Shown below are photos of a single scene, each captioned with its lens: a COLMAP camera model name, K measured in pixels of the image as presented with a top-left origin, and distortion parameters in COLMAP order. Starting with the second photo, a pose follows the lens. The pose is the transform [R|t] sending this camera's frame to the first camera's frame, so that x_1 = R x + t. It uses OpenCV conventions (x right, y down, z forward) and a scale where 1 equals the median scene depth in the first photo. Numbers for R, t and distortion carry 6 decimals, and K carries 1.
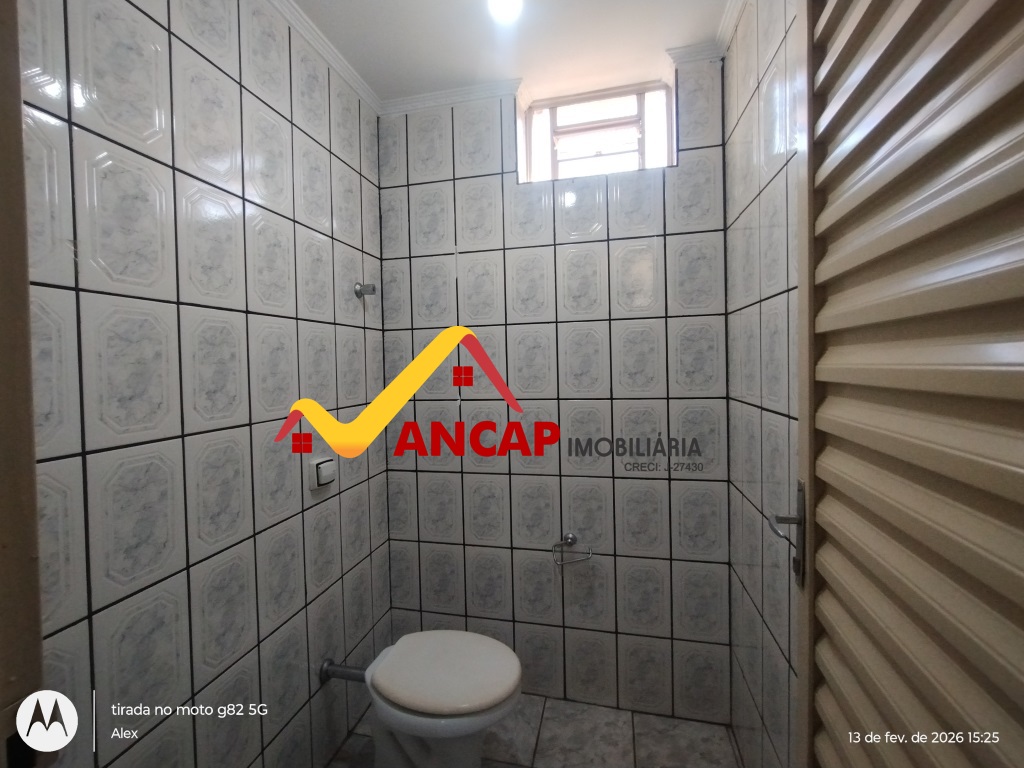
lens RADIAL K [[468.4, 0, 512.3], [0, 468.4, 380.7], [0, 0, 1]] dist [-0.007612, 0.001100]
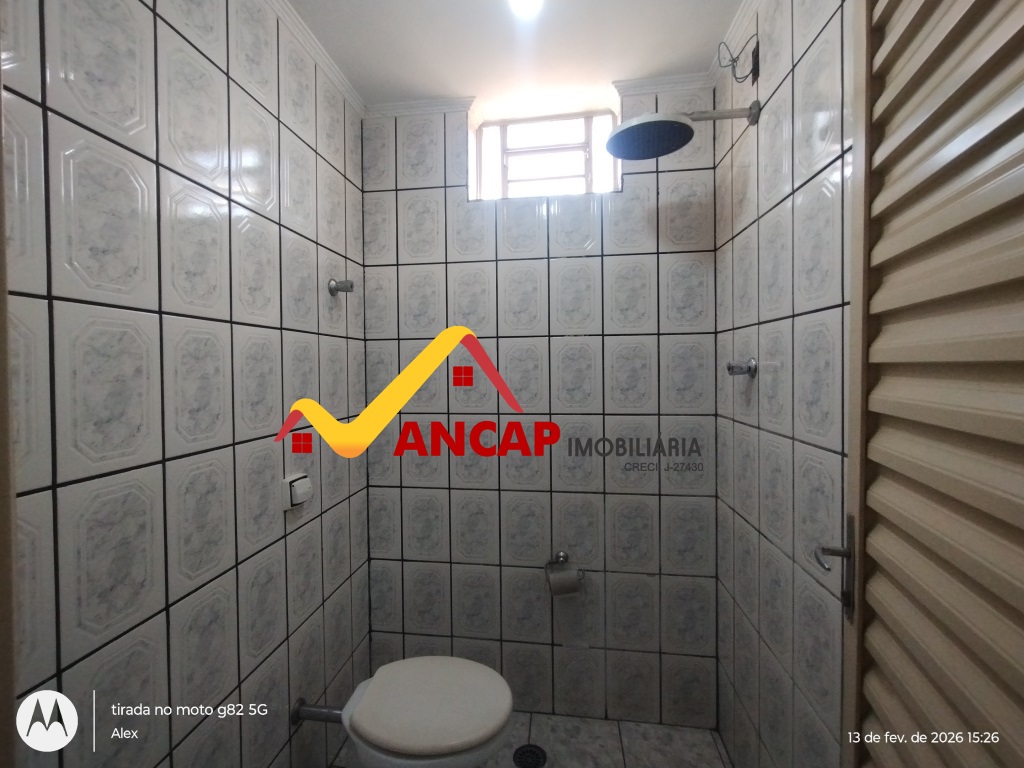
lens RADIAL K [[468.4, 0, 514.1], [0, 468.4, 383.1], [0, 0, 1]] dist [-0.007612, 0.001100]
pose [[0.996023, 0.008552, 0.088686, -0.119141], [-0.007655, 0.999916, -0.010456, -0.027479], [-0.088768, 0.009735, 0.996005, 0.047074]]
